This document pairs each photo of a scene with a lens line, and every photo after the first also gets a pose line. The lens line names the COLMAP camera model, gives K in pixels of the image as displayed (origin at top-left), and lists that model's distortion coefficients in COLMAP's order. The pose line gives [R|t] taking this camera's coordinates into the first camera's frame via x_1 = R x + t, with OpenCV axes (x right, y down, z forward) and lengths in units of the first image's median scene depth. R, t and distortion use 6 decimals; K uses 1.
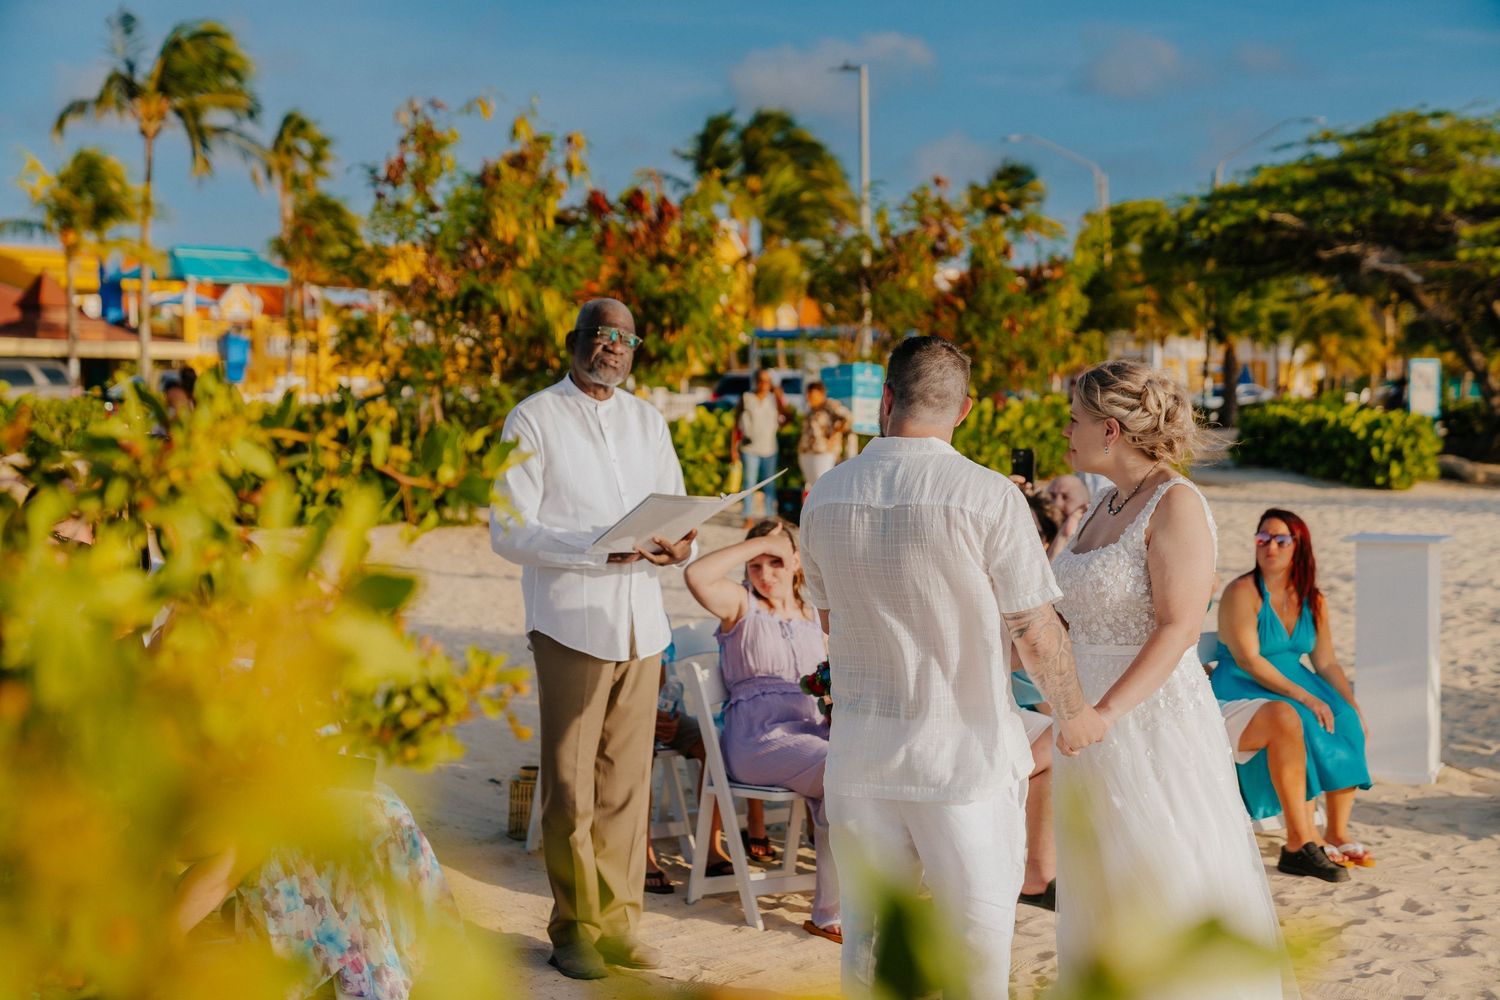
lens RADIAL K [[2550.7, 0, 750.5], [0, 2550.7, 499.9], [0, 0, 1]] dist [-0.025604, 0.000000]
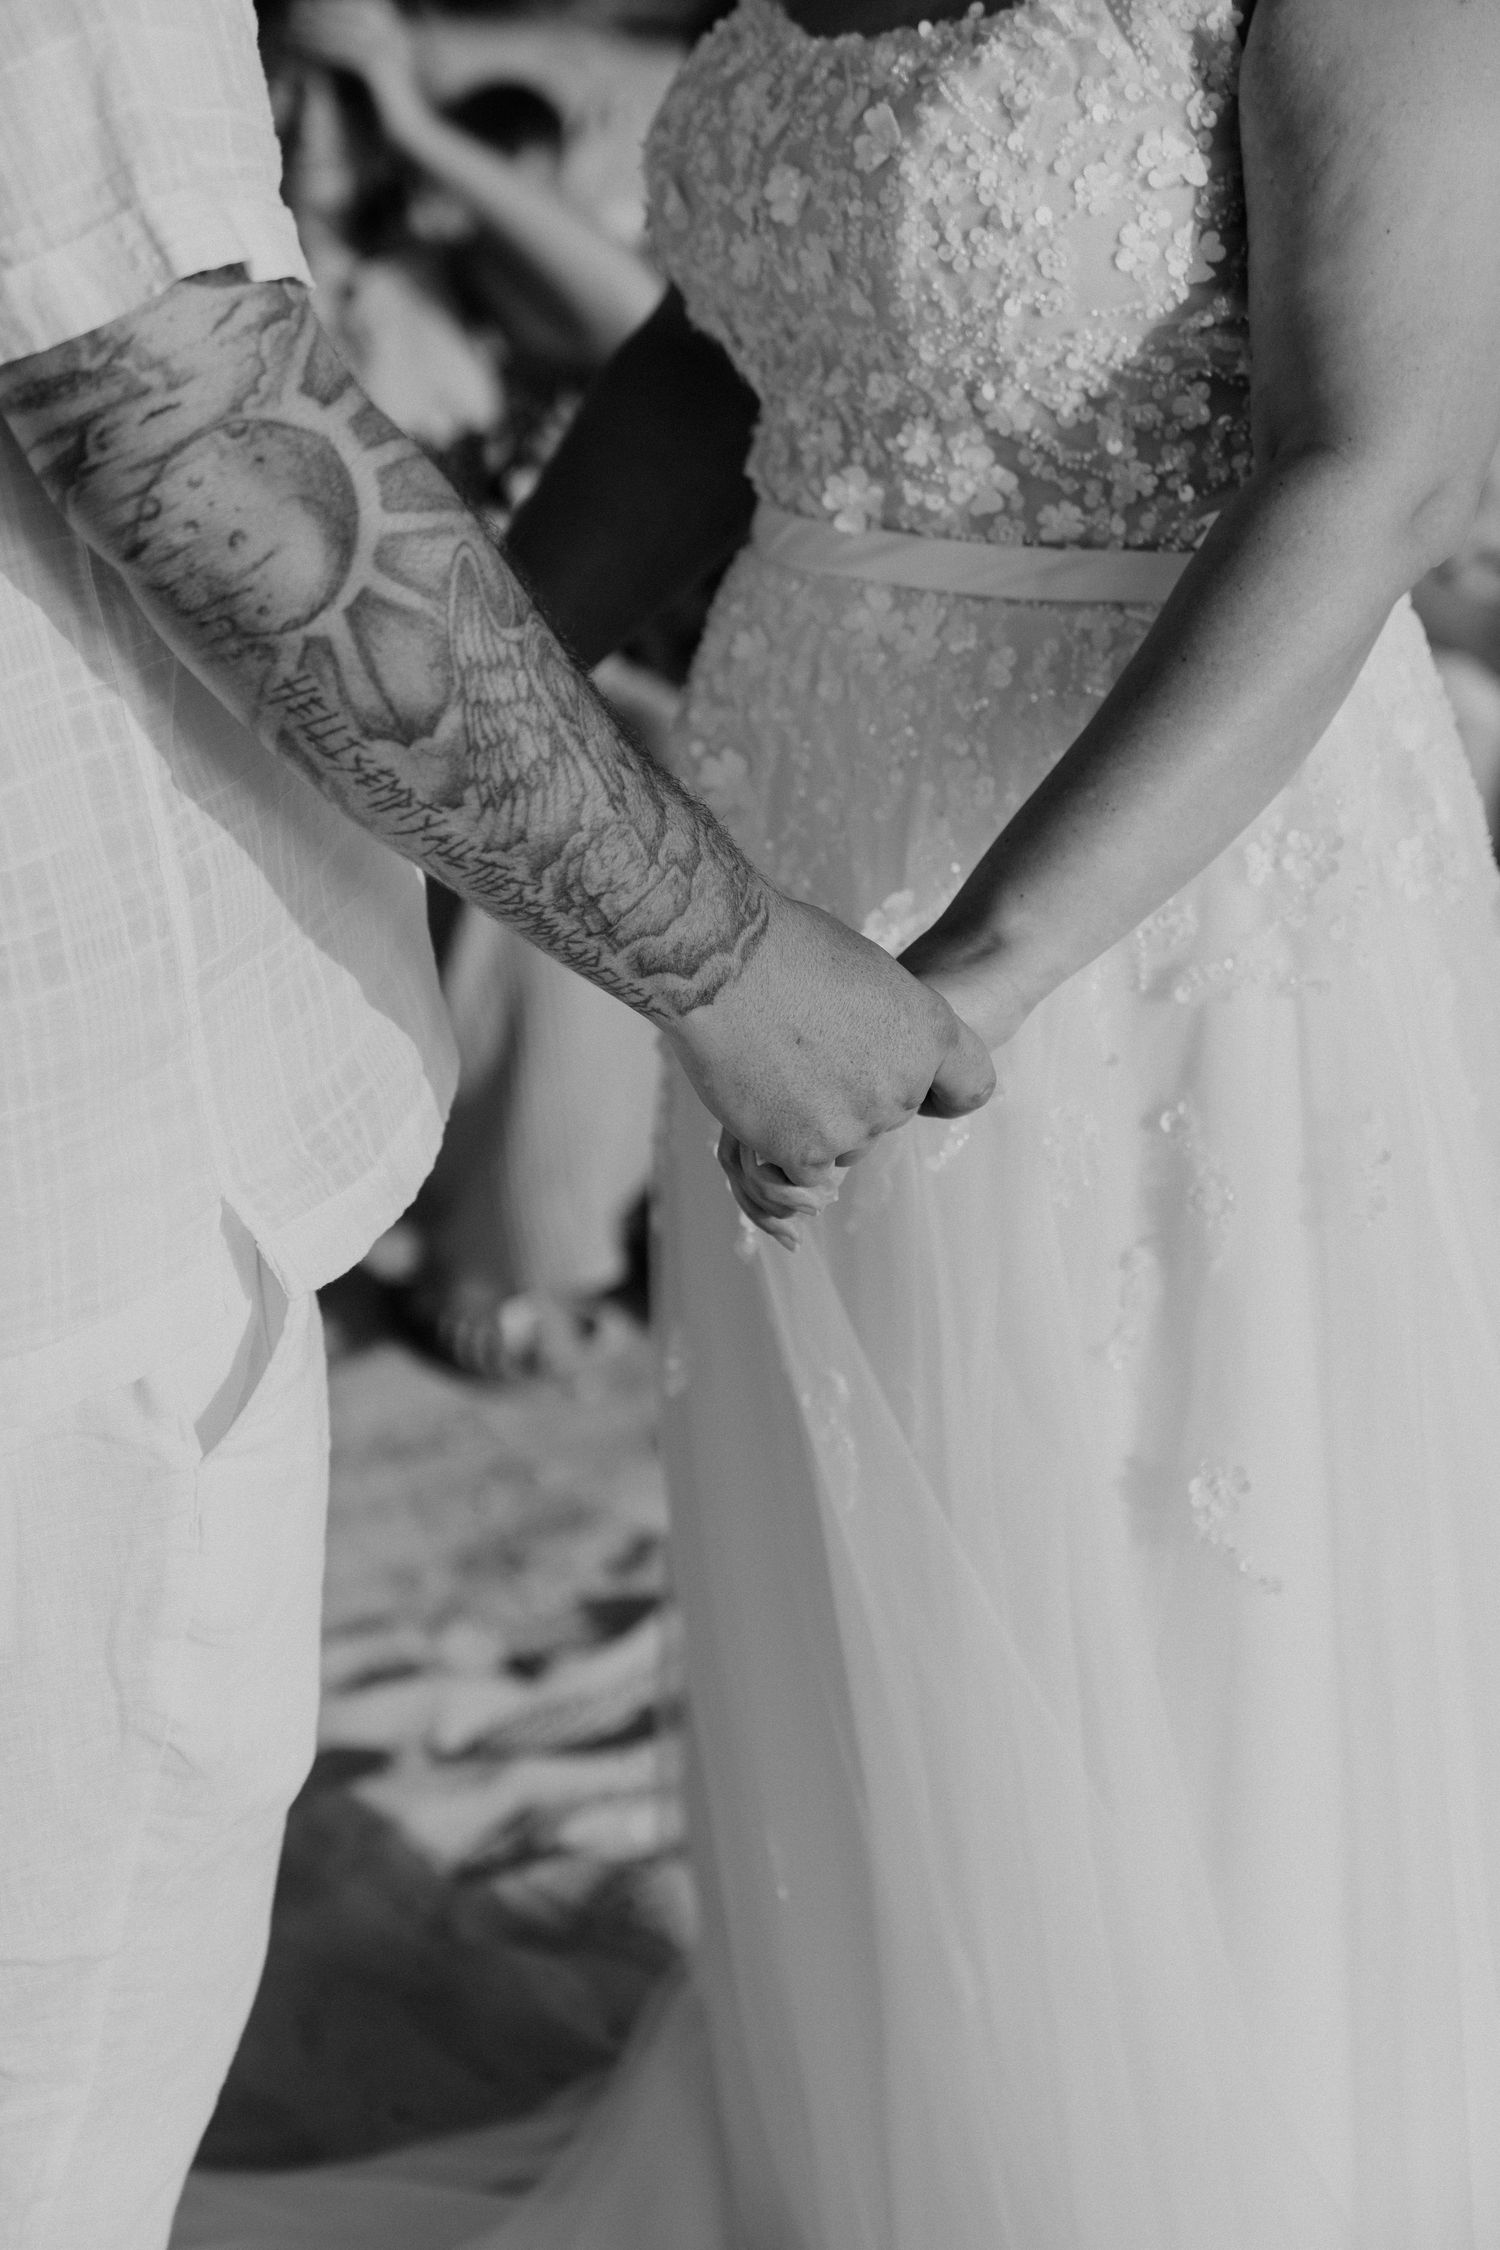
lens RADIAL K [[4579.0, 0, 749.8], [0, 4579.0, 1125.3], [0, 0, 1]] dist [-0.347707, 0.000000]
pose [[0.991502, 0.016505, 0.129043, 0.081891], [-0.047648, 0.969066, 0.242157, 0.018855], [-0.121054, -0.246248, 0.961617, 0.679204]]
